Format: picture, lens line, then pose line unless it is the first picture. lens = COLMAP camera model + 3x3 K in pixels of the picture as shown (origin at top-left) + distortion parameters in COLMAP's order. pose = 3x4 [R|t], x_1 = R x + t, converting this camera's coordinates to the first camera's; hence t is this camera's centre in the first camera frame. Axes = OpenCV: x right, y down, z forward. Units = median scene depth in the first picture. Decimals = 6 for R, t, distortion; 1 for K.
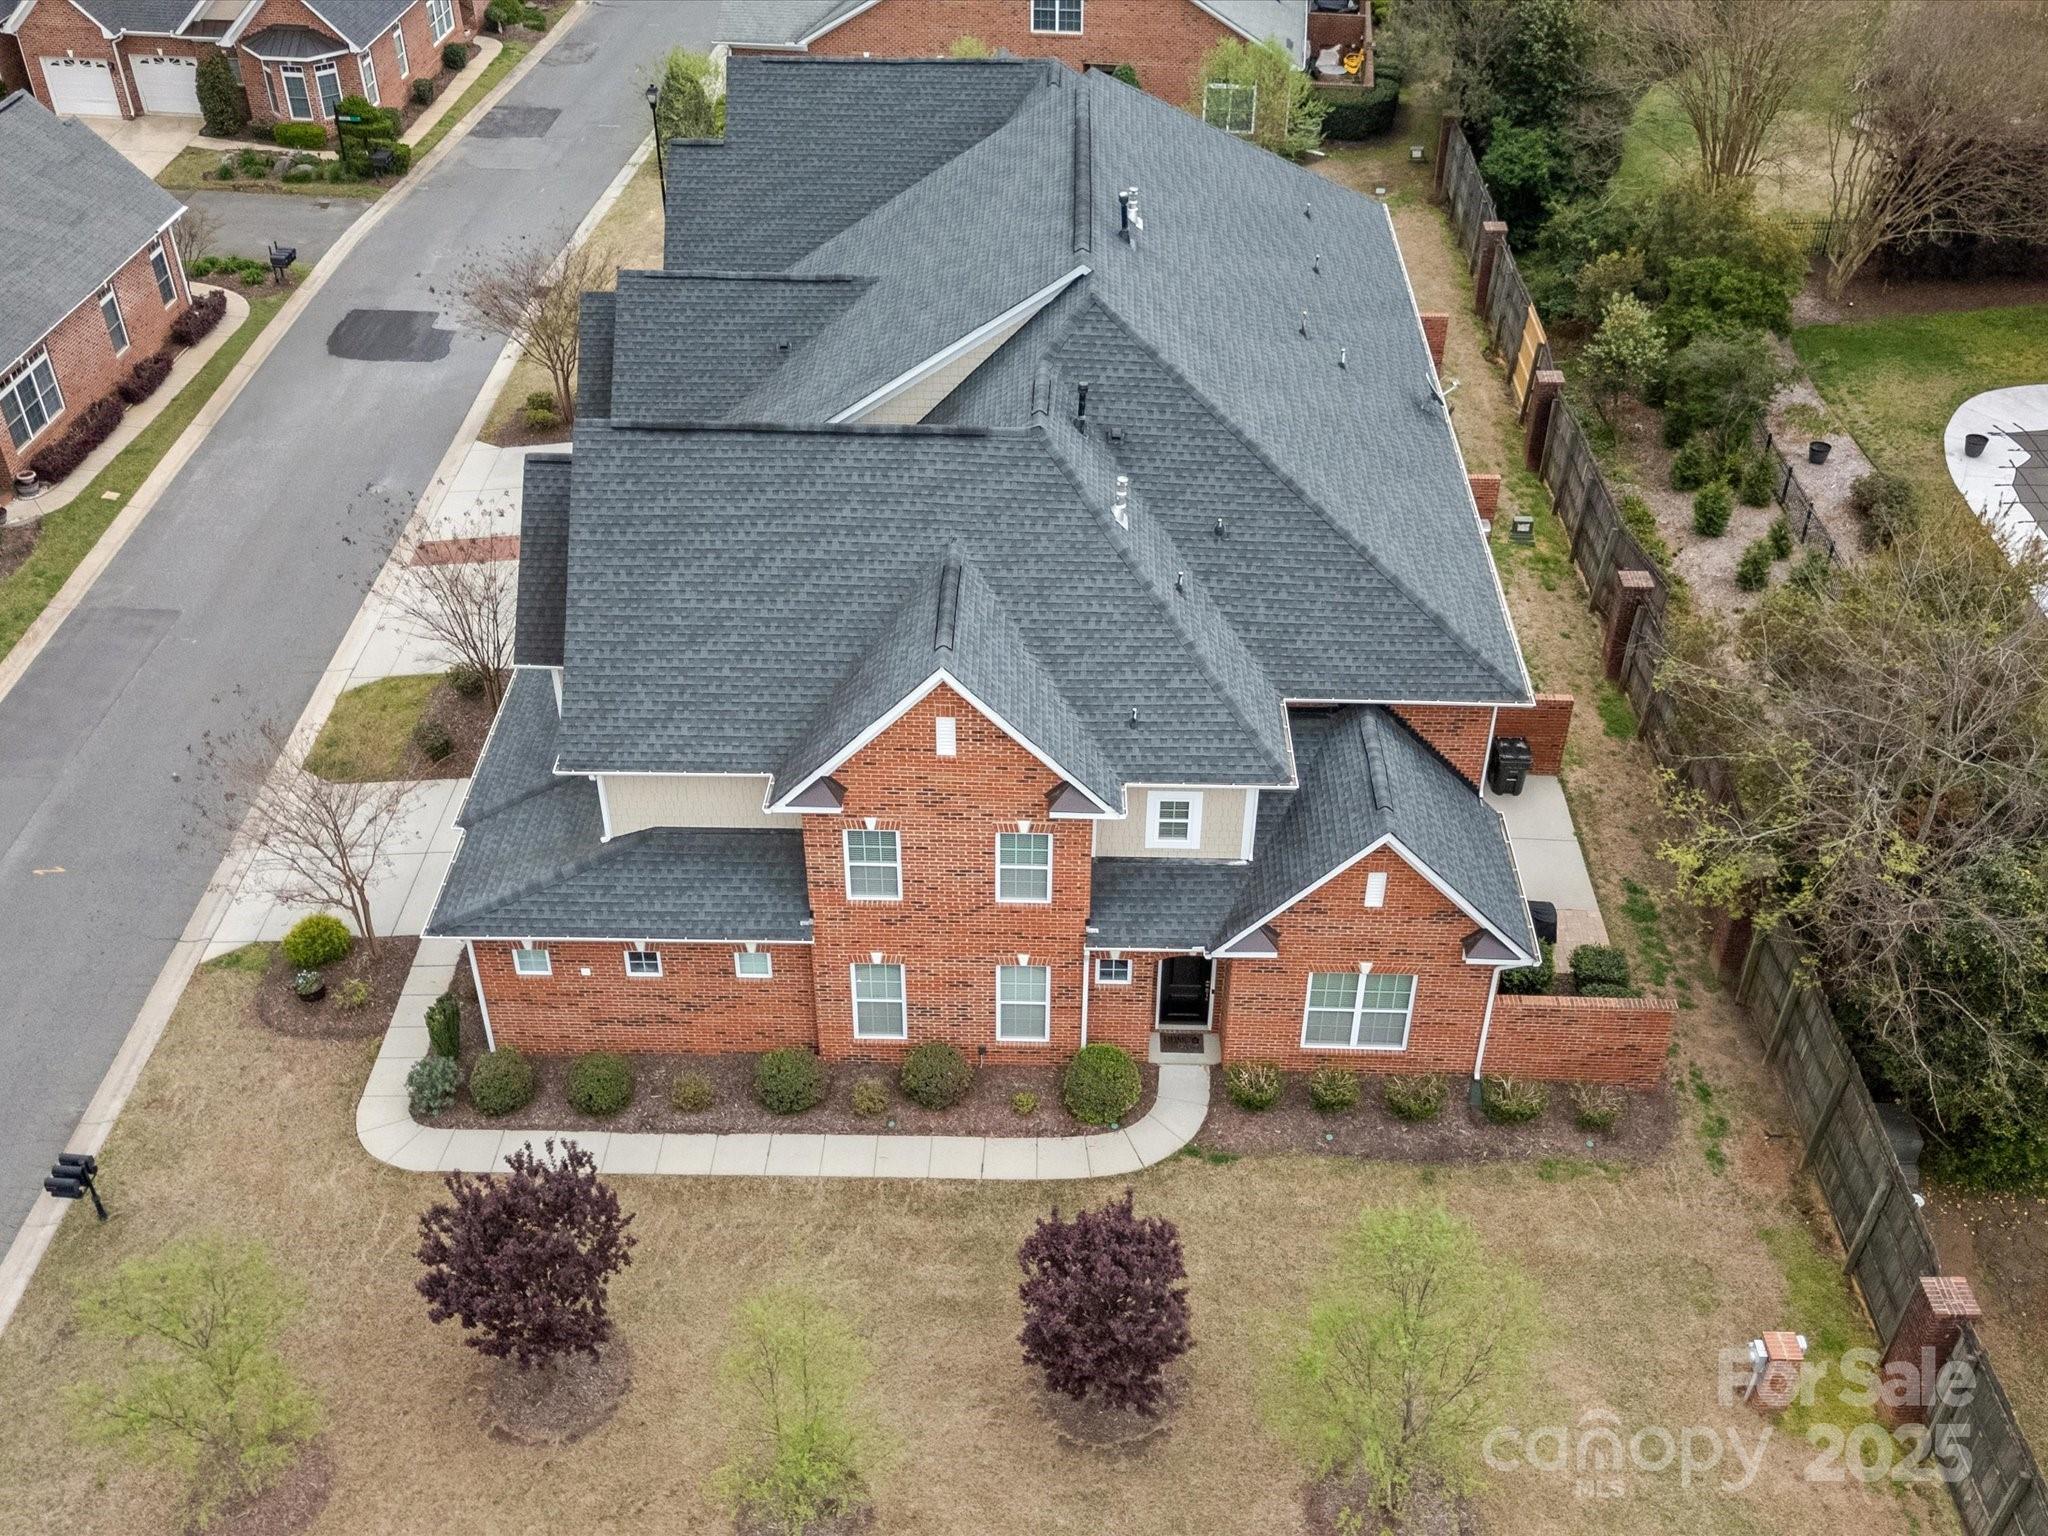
lens RADIAL K [[1971.2, 0, 1024.0], [0, 1971.2, 768.0], [0, 0, 1]] dist [0.010847, 0.017024]
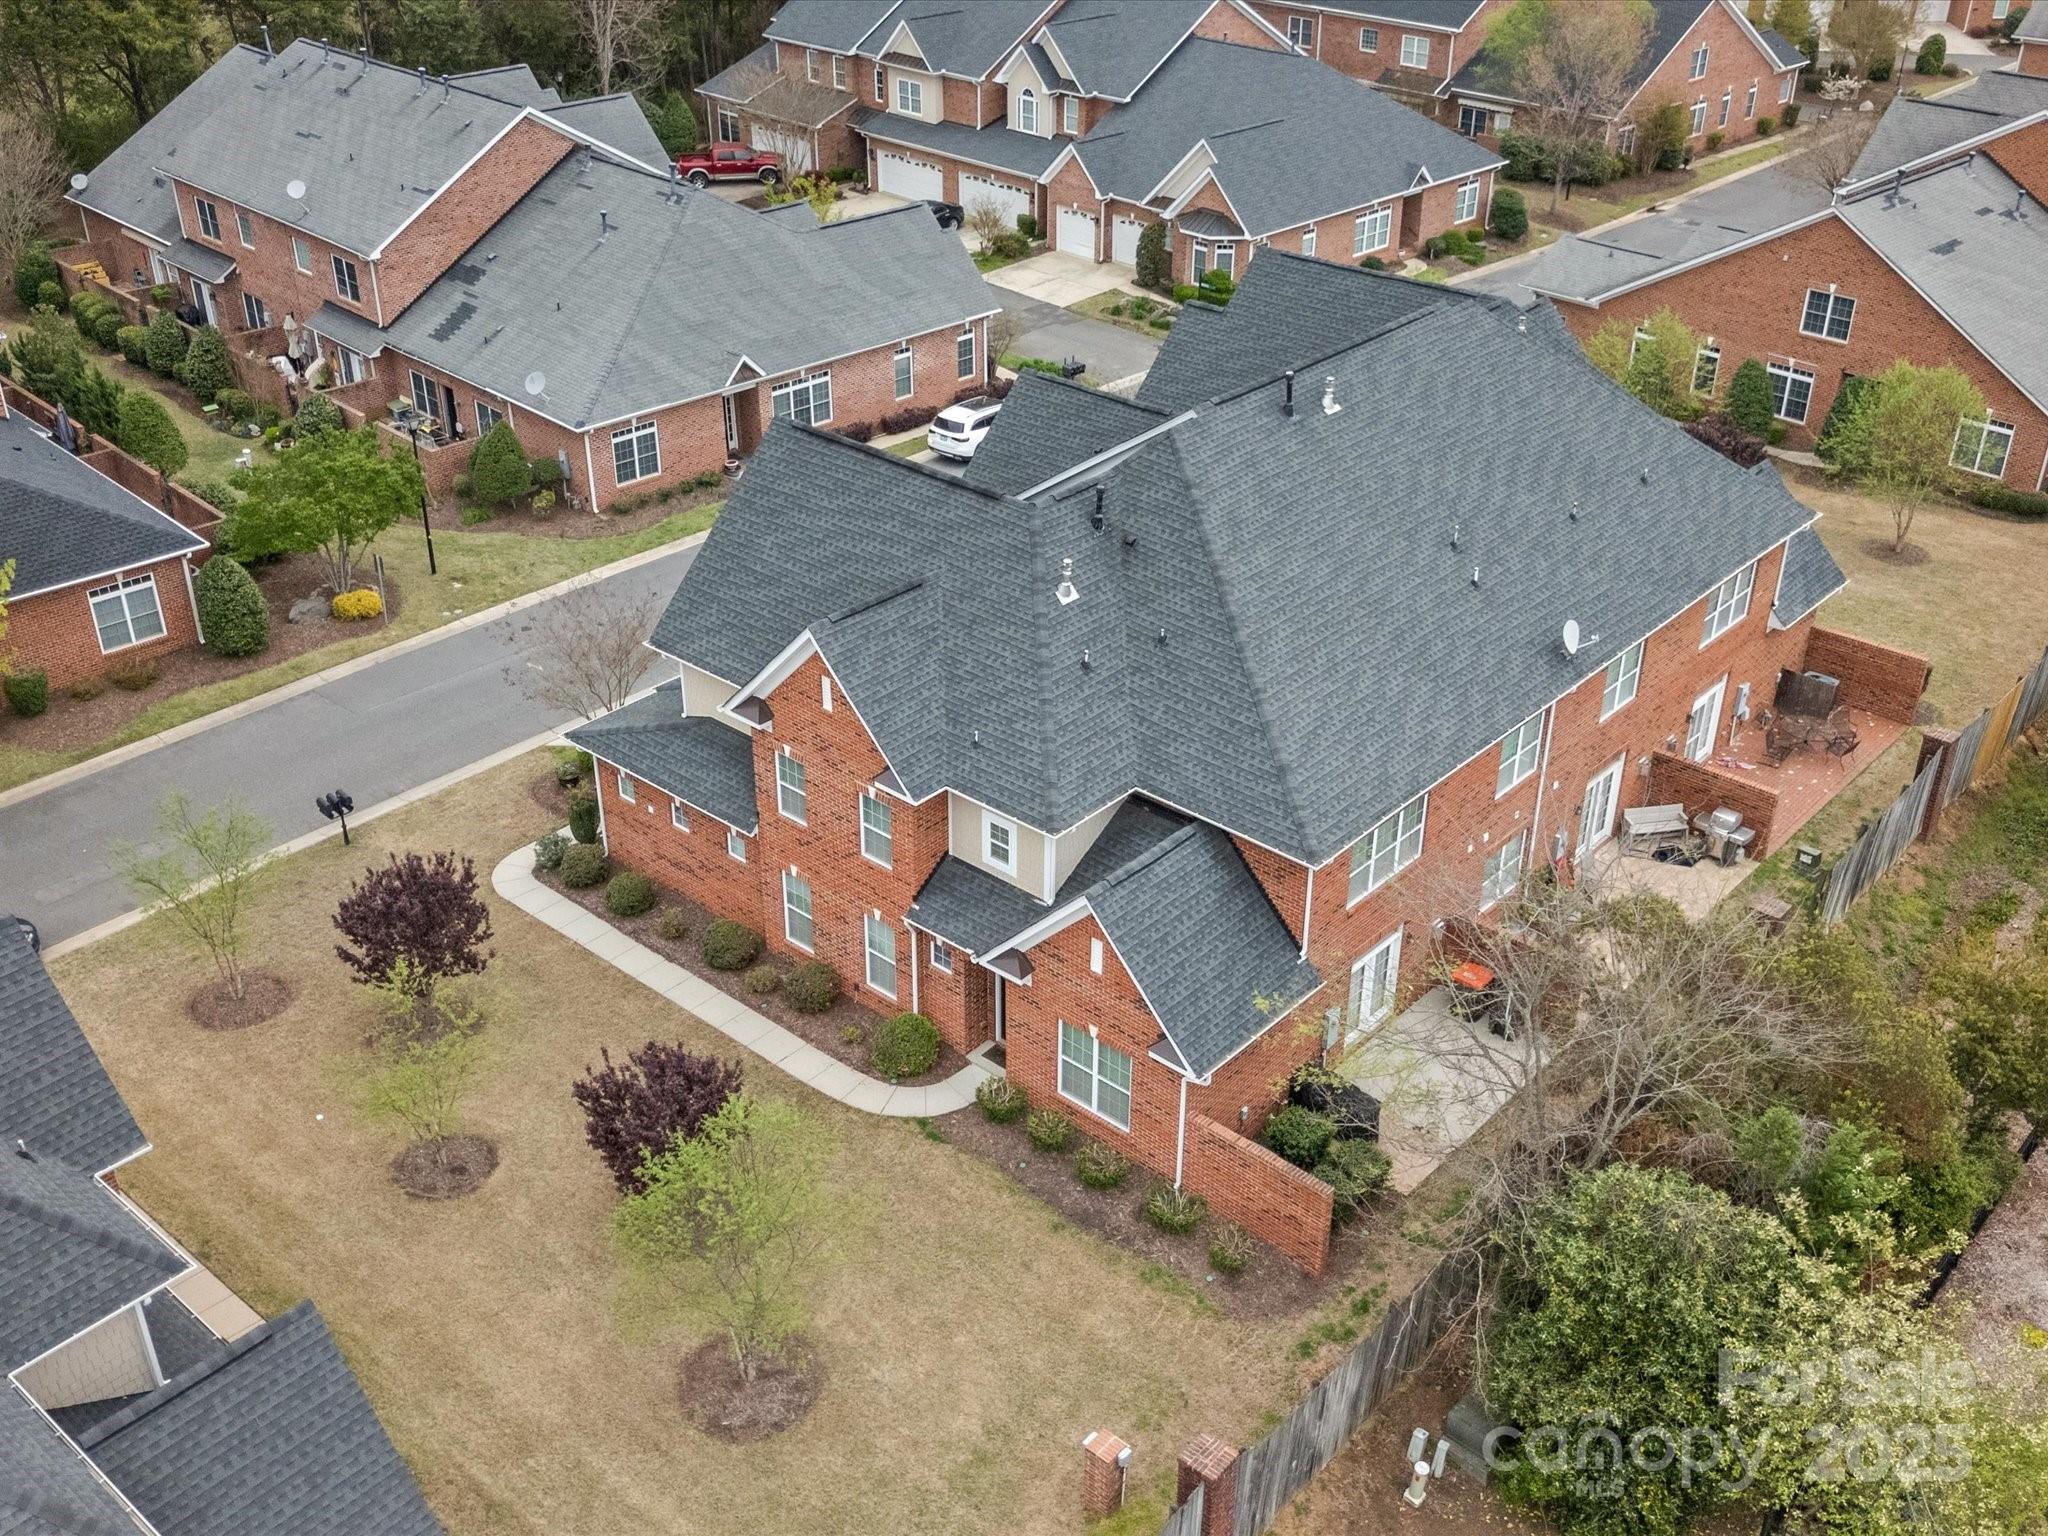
lens RADIAL K [[1971.2, 0, 1024.0], [0, 1971.2, 768.0], [0, 0, 1]] dist [0.010847, 0.017024]
pose [[0.763981, 0.321915, -0.559199, 0.687926], [-0.392839, 0.919578, -0.007324, -0.011281], [0.511870, 0.225271, 0.829001, 0.024726]]
